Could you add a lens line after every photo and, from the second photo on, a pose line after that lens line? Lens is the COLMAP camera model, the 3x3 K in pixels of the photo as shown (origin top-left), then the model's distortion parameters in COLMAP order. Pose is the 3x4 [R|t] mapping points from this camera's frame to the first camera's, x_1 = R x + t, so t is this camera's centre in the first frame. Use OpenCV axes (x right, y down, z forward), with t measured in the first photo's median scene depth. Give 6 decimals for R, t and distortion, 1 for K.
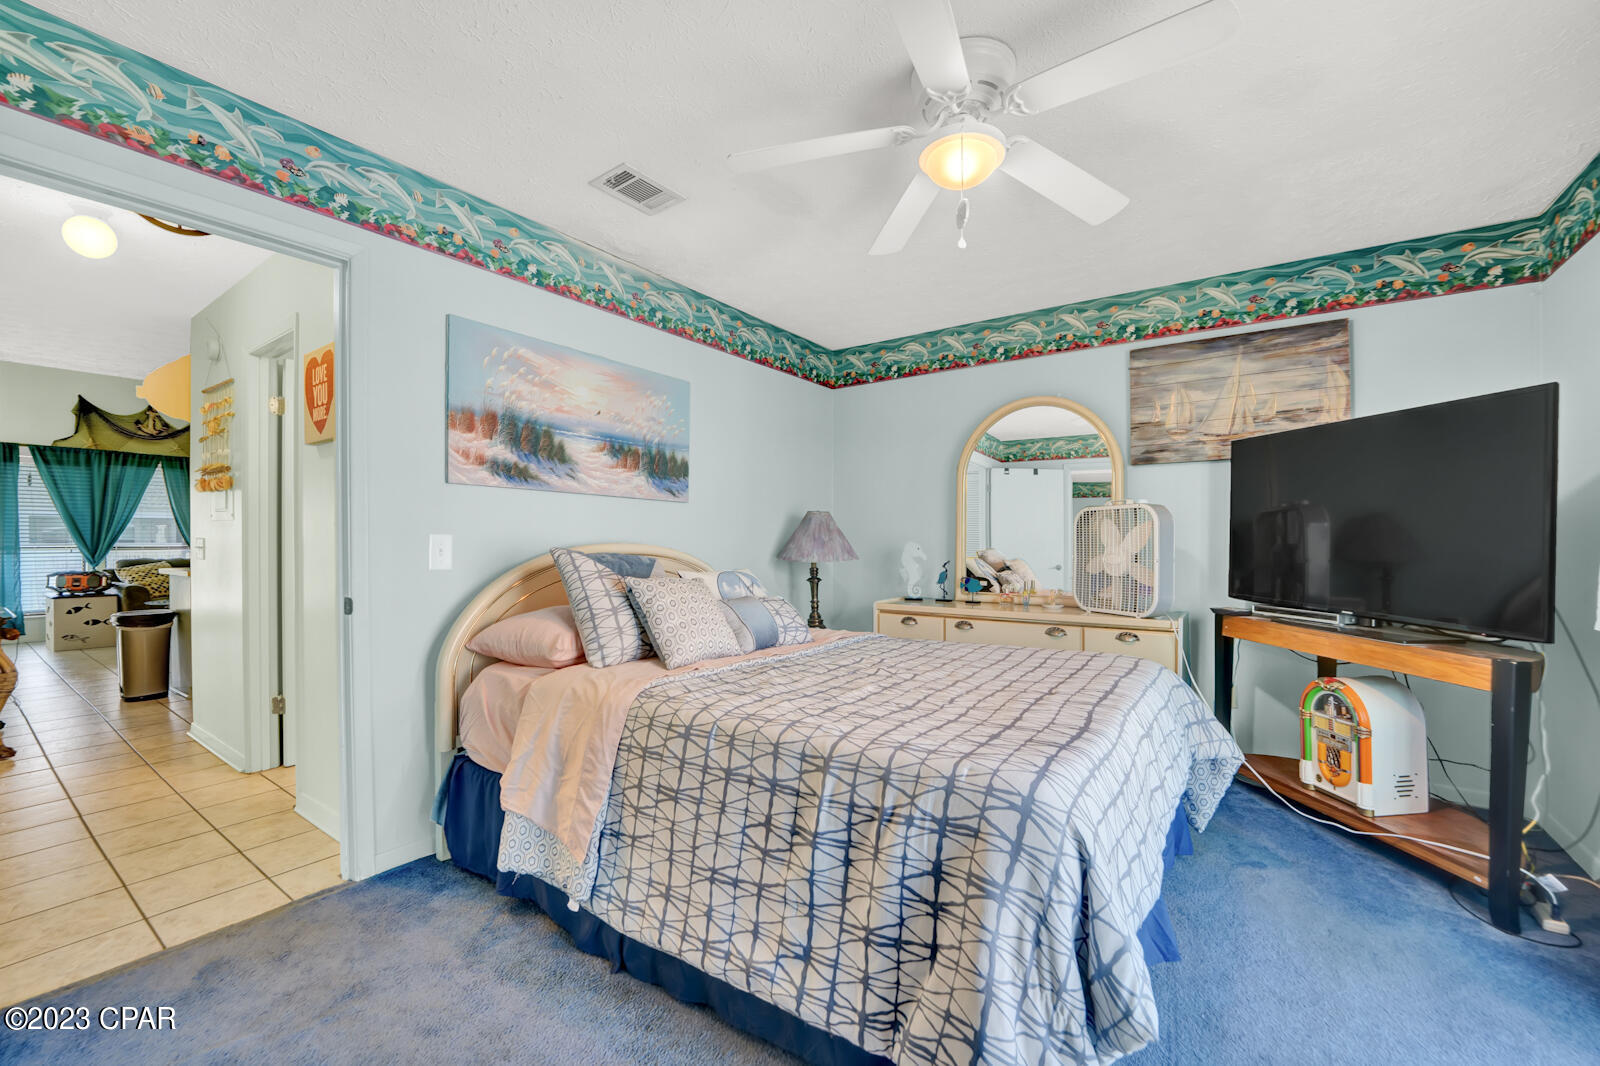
lens RADIAL K [[649.5, 0, 809.4], [0, 649.5, 536.6], [0, 0, 1]] dist [-0.024590, 0.001063]
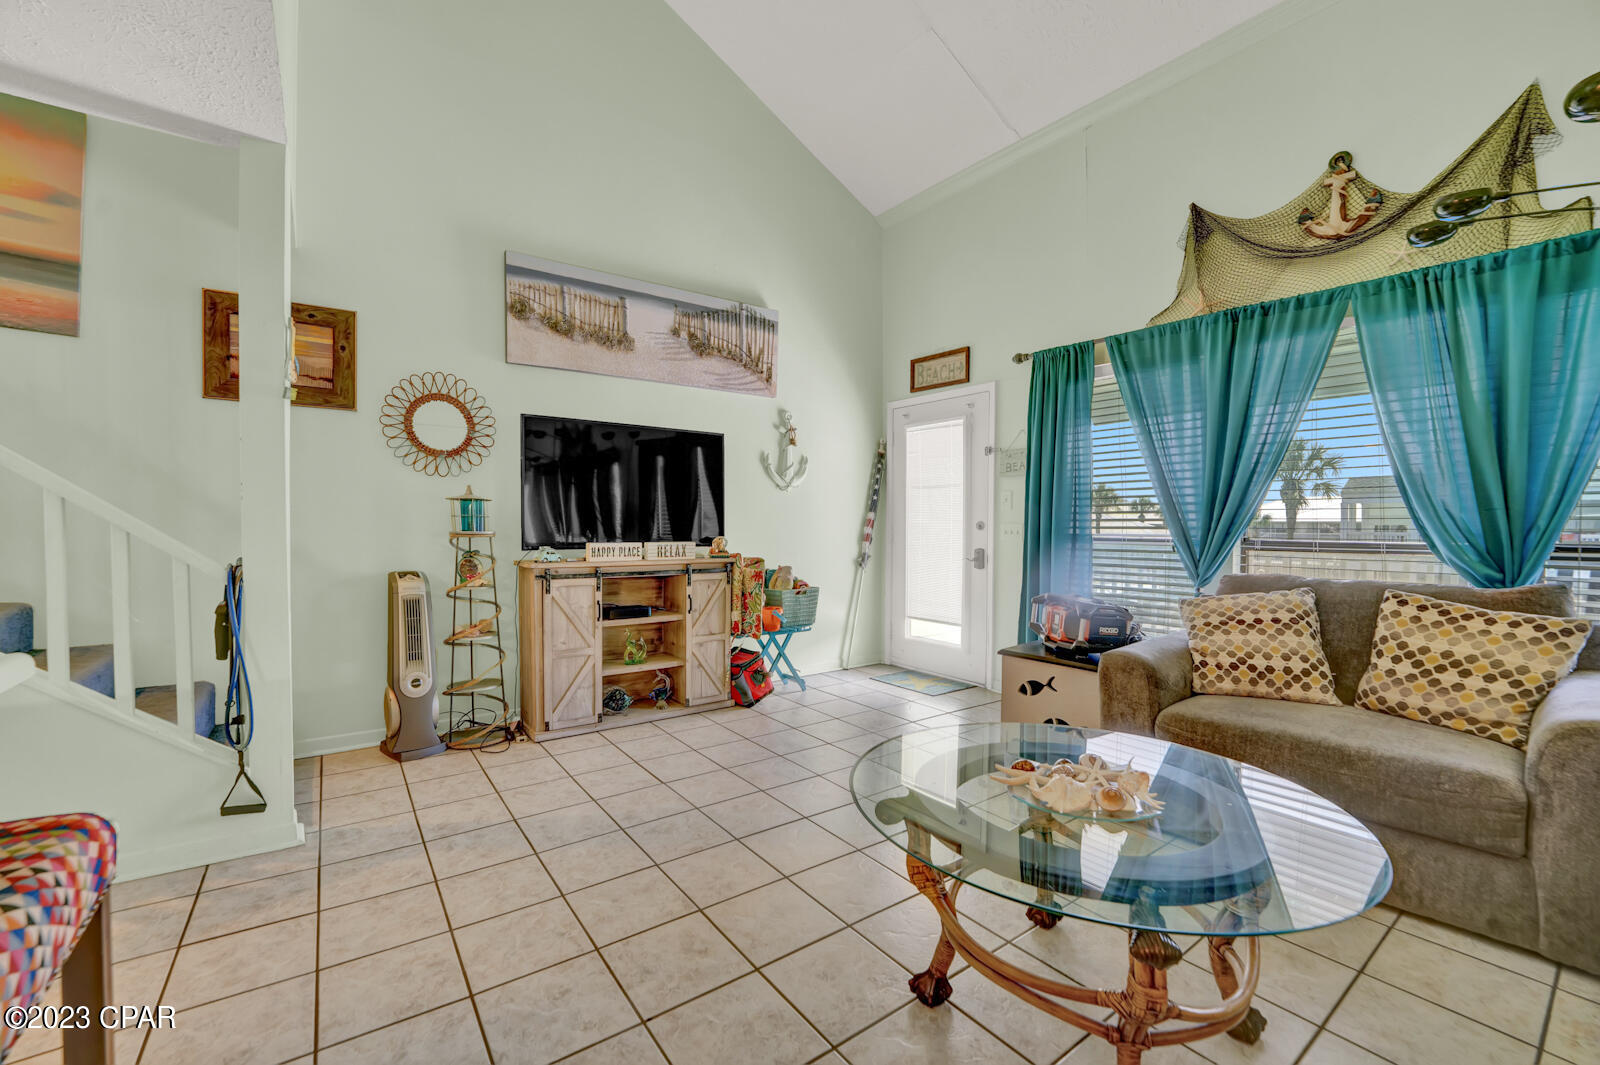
lens RADIAL K [[653.4, 0, 799.3], [0, 653.4, 549.3], [0, 0, 1]] dist [-0.022476, -0.000631]
pose [[-0.324557, 0.033515, -0.945272, -0.620130], [-0.003640, 0.999320, 0.036681, 0.006616], [0.945859, 0.015346, -0.324214, 0.877843]]
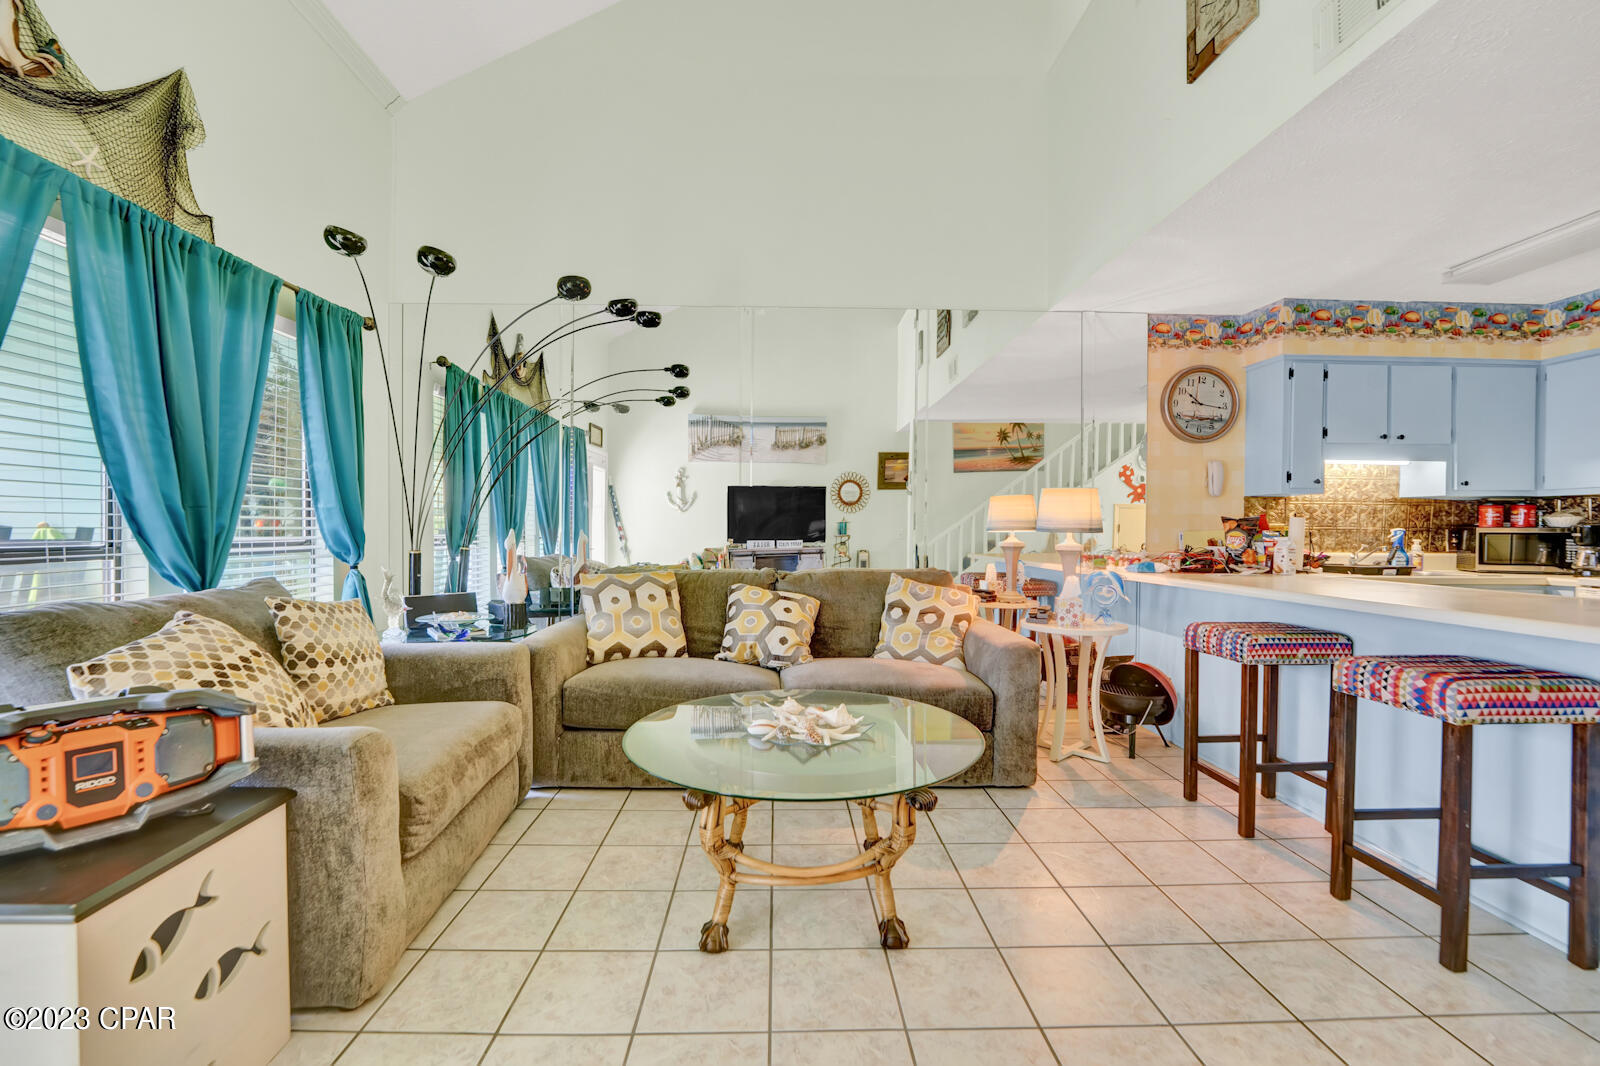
lens RADIAL K [[680.6, 0, 790.6], [0, 680.6, 543.2], [0, 0, 1]] dist [-0.025370, 0.001982]
pose [[0.813298, -0.004931, 0.581826, -1.002788], [-0.007498, 0.999792, 0.018954, 0.006308], [-0.581799, -0.019778, 0.813092, 0.674570]]
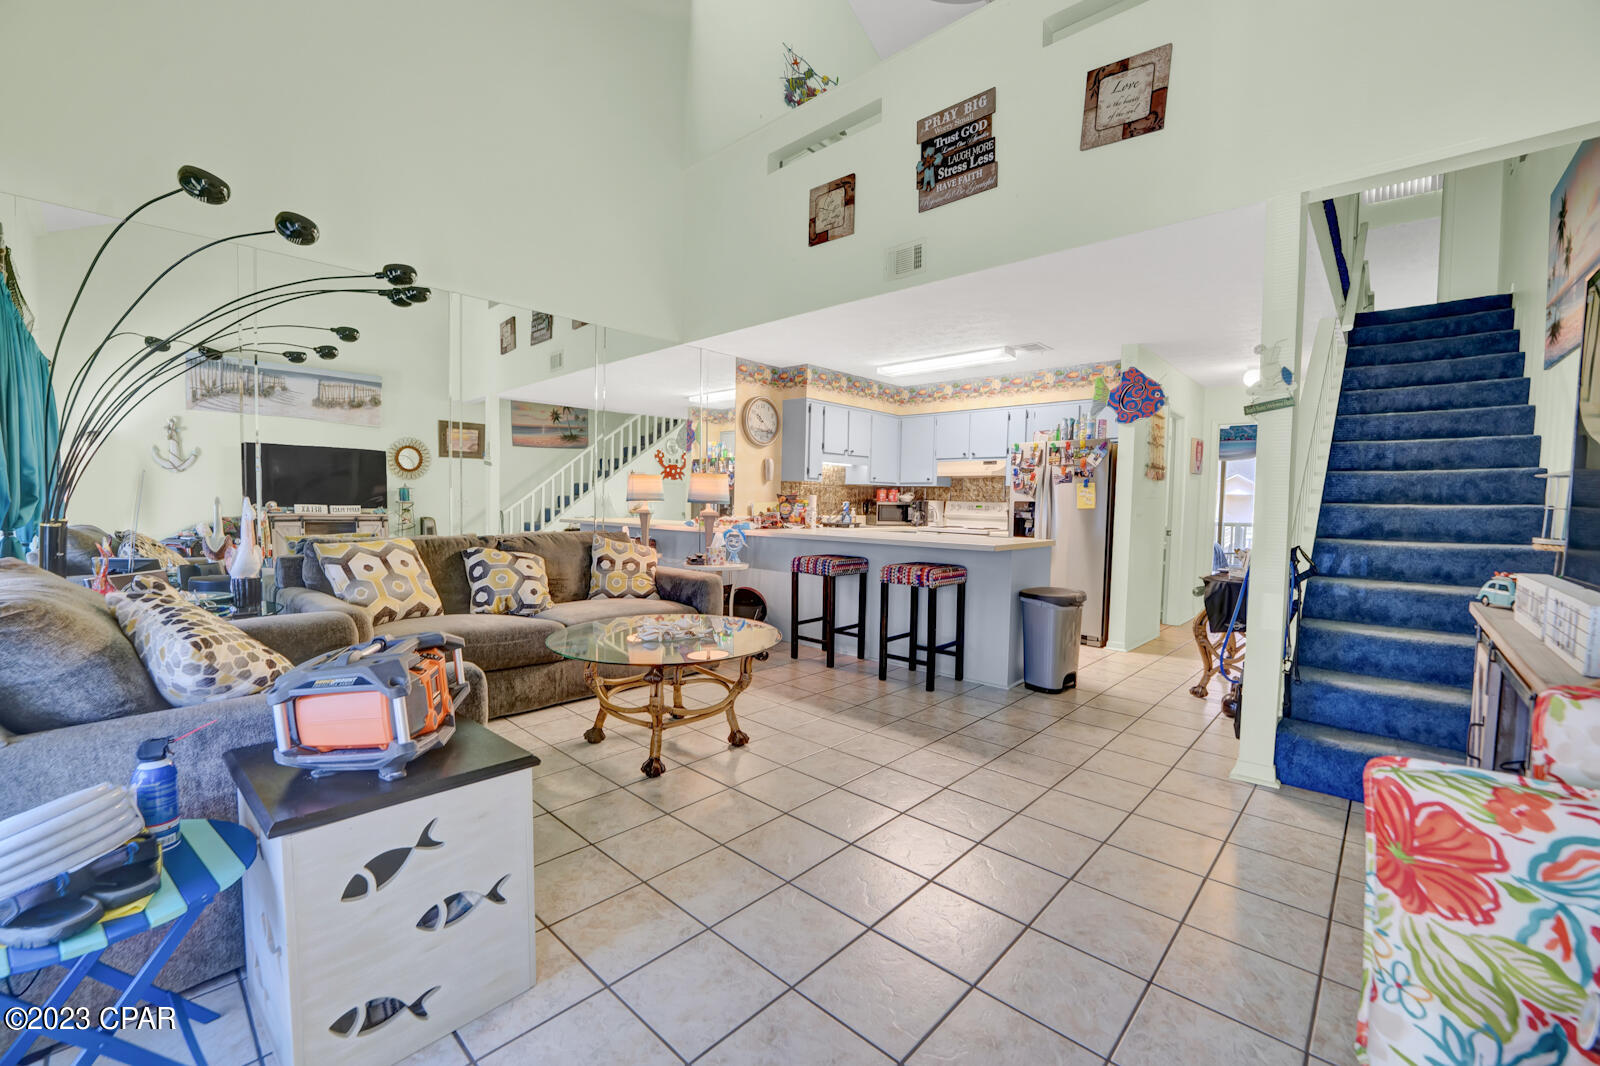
lens RADIAL K [[649.5, 0, 789.0], [0, 649.5, 541.6], [0, 0, 1]] dist [-0.024590, 0.001063]
pose [[0.158213, -0.055834, 0.985825, -1.225336], [-0.019616, 0.998025, 0.059673, 0.004060], [-0.987210, -0.028779, 0.156806, 0.759893]]
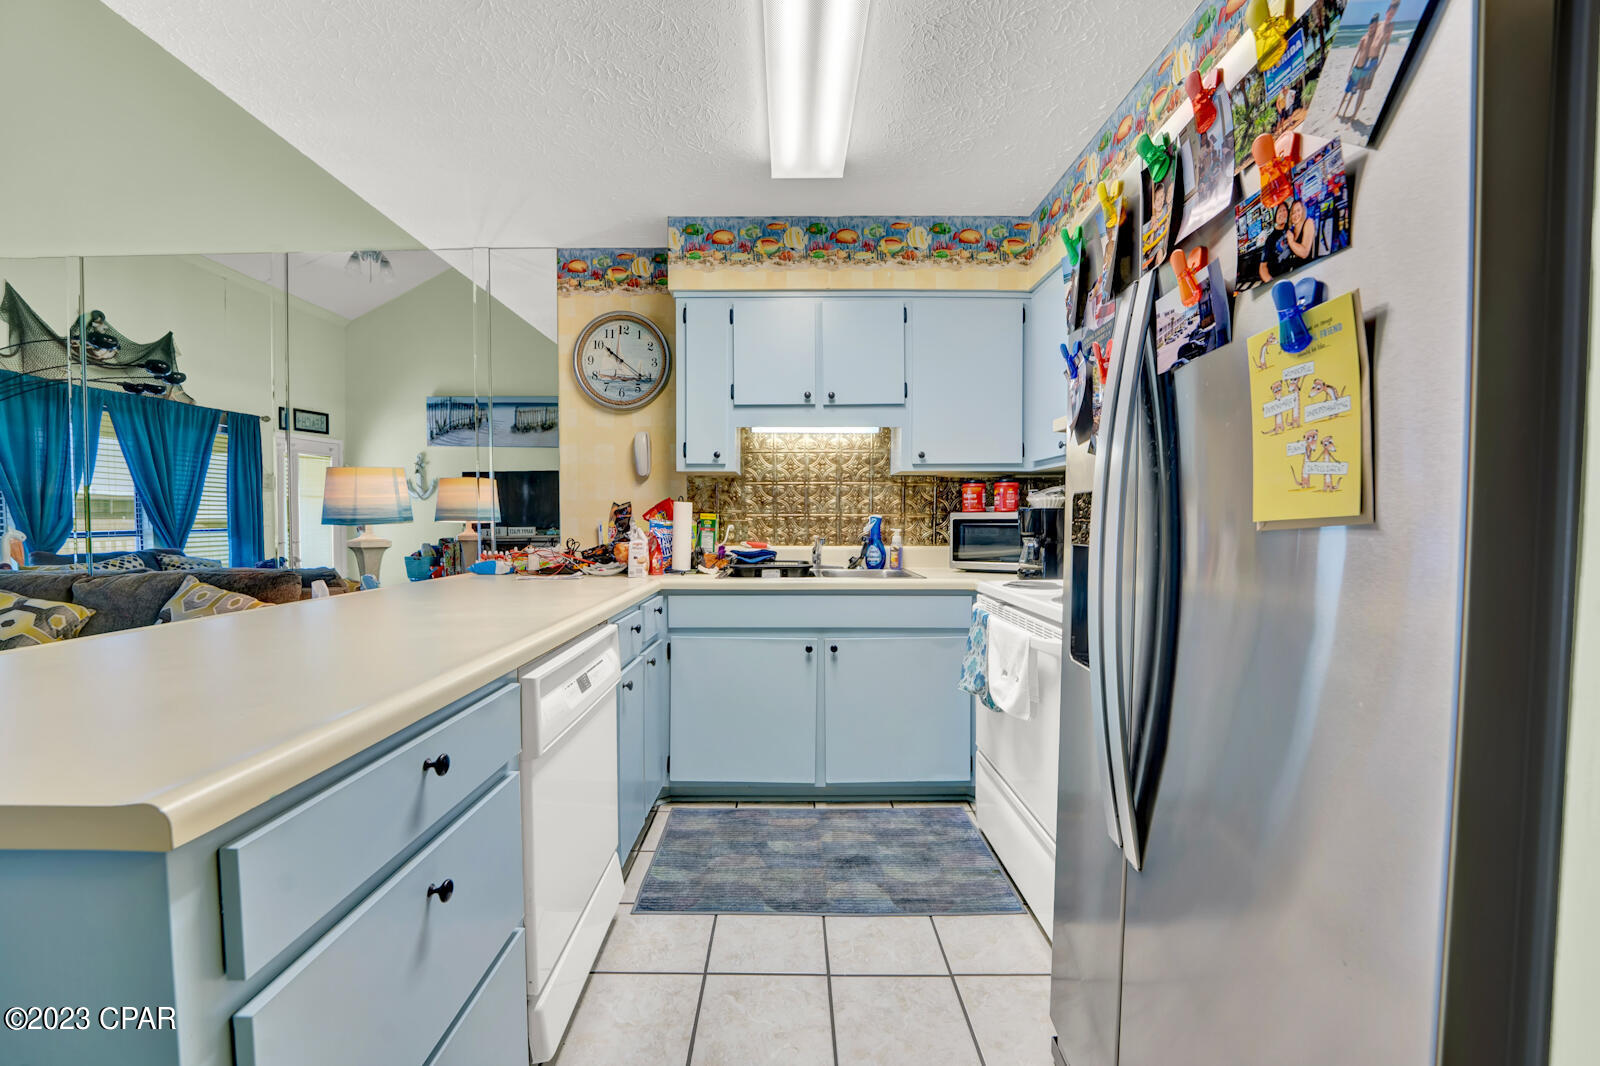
lens RADIAL K [[649.5, 0, 787.3], [0, 649.5, 548.8], [0, 0, 1]] dist [-0.024590, 0.001063]
pose [[0.822407, -0.030019, 0.568107, -0.572834], [0.000361, 0.998634, 0.052246, 0.001089], [-0.568899, -0.042762, 0.821295, 0.520581]]
